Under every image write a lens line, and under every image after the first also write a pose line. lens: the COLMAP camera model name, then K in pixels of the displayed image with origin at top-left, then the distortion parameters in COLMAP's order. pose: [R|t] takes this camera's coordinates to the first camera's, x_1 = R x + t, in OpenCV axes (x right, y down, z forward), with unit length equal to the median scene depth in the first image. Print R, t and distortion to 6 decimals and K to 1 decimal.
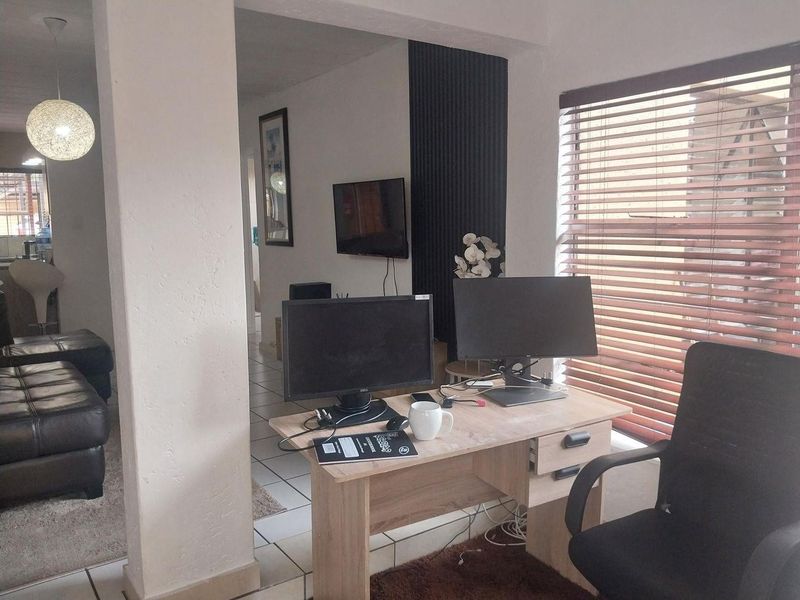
lens RADIAL K [[627.0, 0, 387.7], [0, 627.0, 294.9], [0, 0, 1]] dist [0.014395, -0.011770]
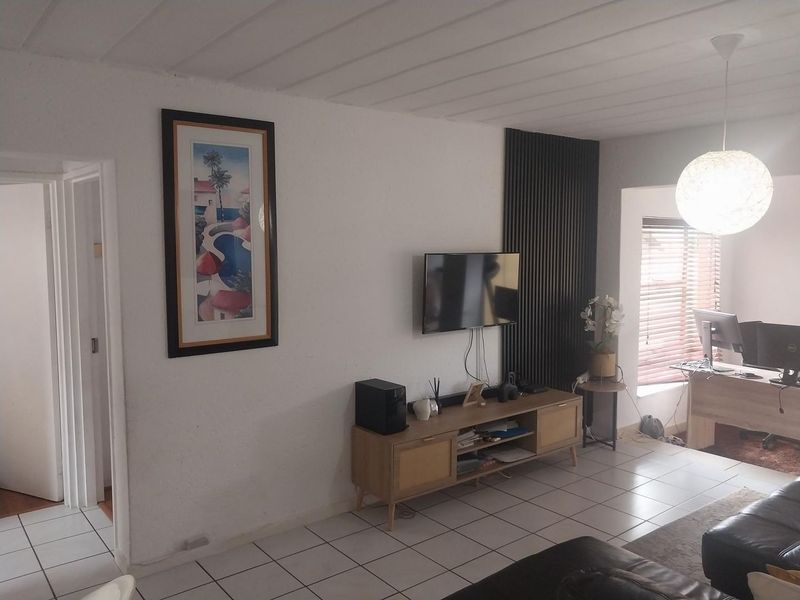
lens RADIAL K [[627.0, 0, 387.7], [0, 627.0, 294.9], [0, 0, 1]] dist [0.014395, -0.011770]
pose [[-0.040832, -0.061367, 0.997280, -0.773793], [0.132559, 0.988956, 0.066283, -0.154220], [-0.990334, 0.134905, -0.032247, 0.912482]]
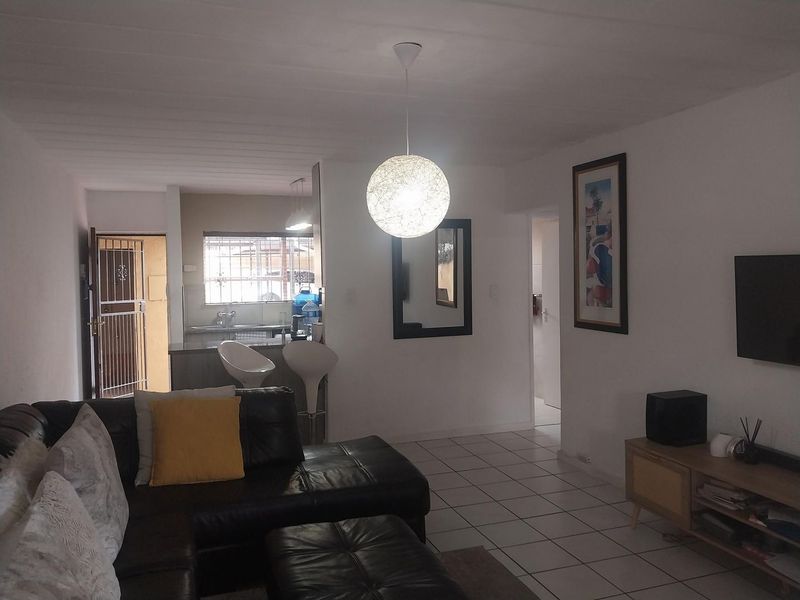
lens RADIAL K [[627.0, 0, 387.7], [0, 627.0, 294.9], [0, 0, 1]] dist [0.014395, -0.011770]
pose [[0.956822, 0.011897, -0.290432, -0.209289], [-0.034327, 0.996795, -0.072256, -0.060526], [0.288641, 0.079106, 0.954164, 0.200382]]
